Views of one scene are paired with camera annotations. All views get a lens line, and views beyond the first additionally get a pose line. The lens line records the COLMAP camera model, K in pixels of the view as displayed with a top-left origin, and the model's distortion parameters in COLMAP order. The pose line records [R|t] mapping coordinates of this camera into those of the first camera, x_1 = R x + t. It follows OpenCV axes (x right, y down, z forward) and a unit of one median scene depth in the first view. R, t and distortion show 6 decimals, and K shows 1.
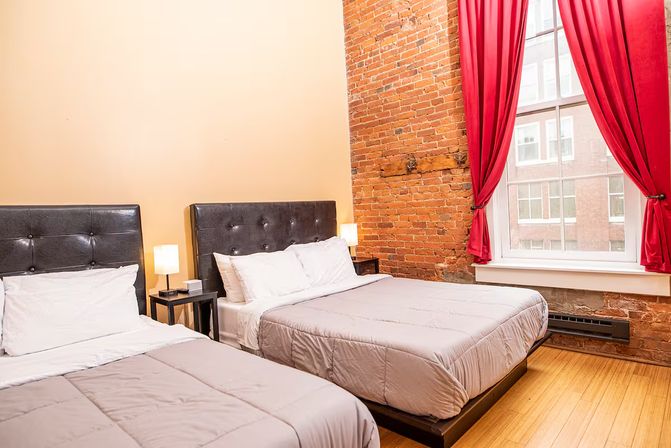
lens RADIAL K [[388.1, 0, 333.0], [0, 388.1, 225.9], [0, 0, 1]] dist [-0.023296, 0.001339]
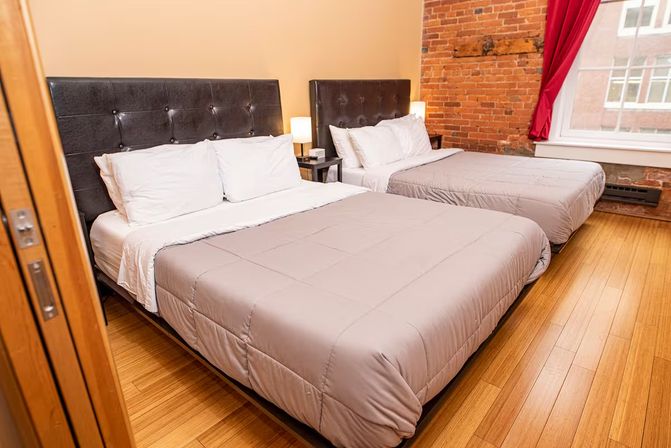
lens RADIAL K [[388.1, 0, 338.3], [0, 388.1, 224.5], [0, 0, 1]] dist [-0.023296, 0.001339]
pose [[0.998621, 0.009961, 0.051552, -0.272769], [-0.024941, 0.953990, 0.298799, 0.004299], [-0.046204, -0.299673, 0.952923, -0.149500]]
